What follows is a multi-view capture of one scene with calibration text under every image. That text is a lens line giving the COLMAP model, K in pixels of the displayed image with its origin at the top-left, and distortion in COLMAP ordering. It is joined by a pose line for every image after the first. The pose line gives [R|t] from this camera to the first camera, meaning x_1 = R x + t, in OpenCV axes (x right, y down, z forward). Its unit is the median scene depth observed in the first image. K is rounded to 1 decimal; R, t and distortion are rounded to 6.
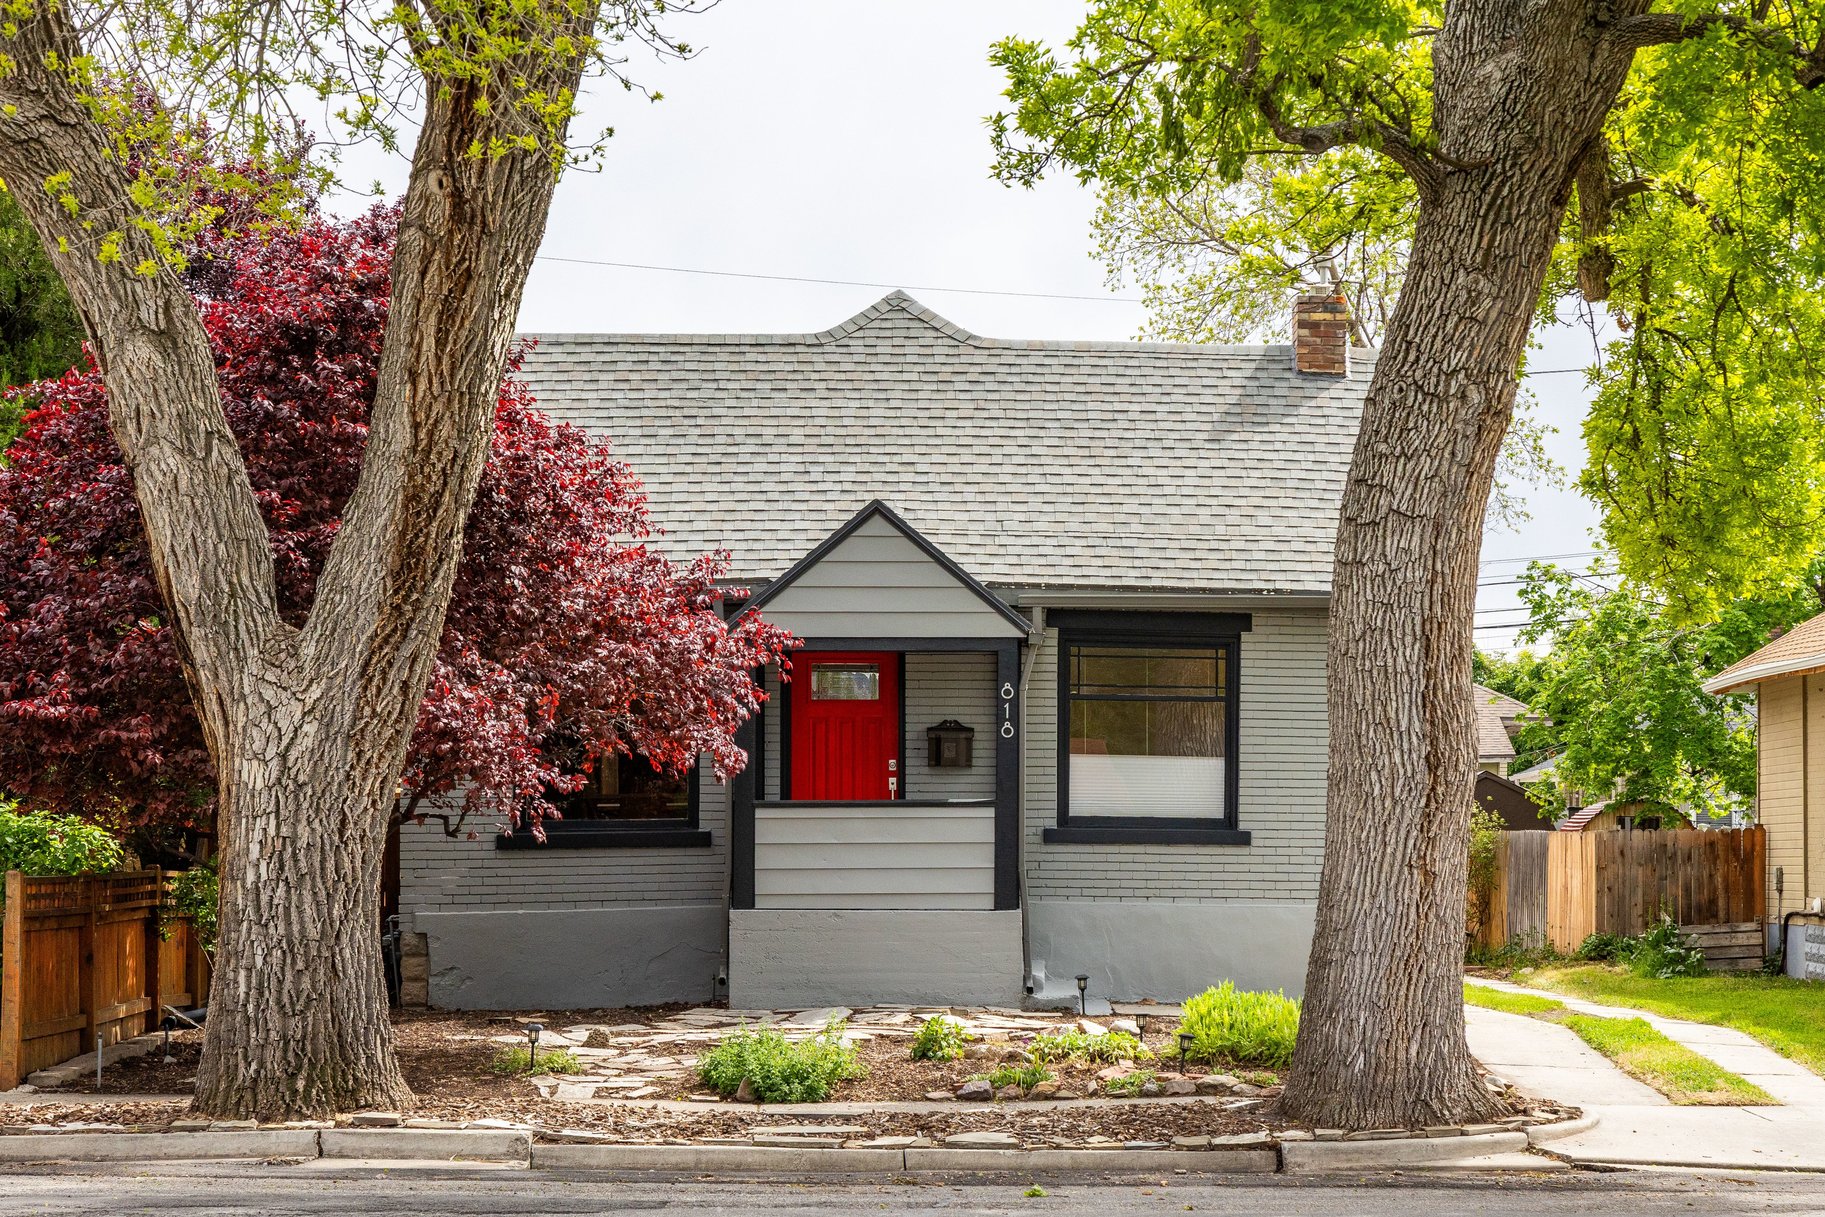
lens RADIAL K [[3963.6, 0, 994.7], [0, 3963.6, 607.8], [0, 0, 1]] dist [-0.601019, 10.044260]
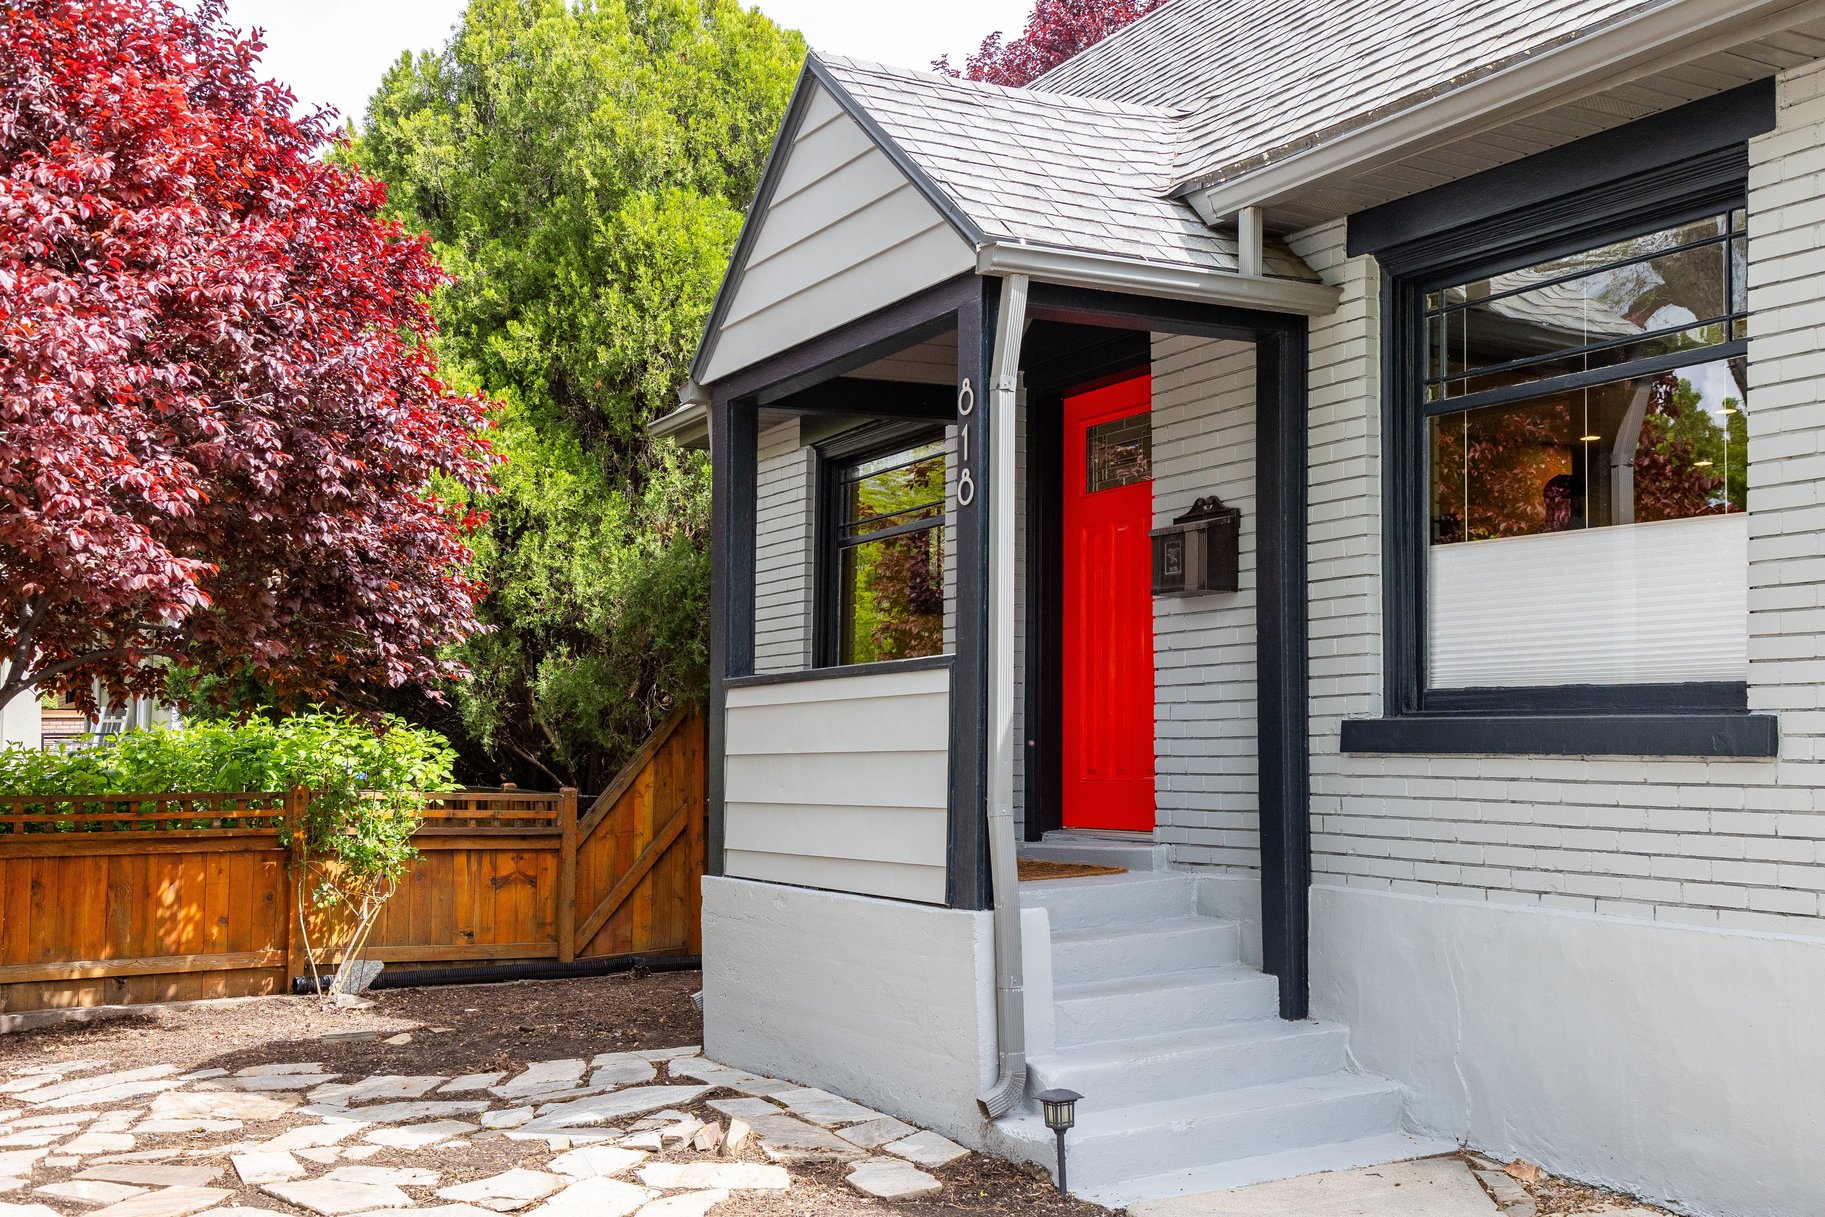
lens RADIAL K [[1946.2, 0, 850.9], [0, 1946.2, 683.7], [0, 0, 1]] dist [0.012938, -0.001249]
pose [[0.450756, -0.037477, -0.891860, 0.178130], [0.050200, 0.998601, -0.016591, 0.052789], [0.891235, -0.037293, 0.452006, 0.856272]]
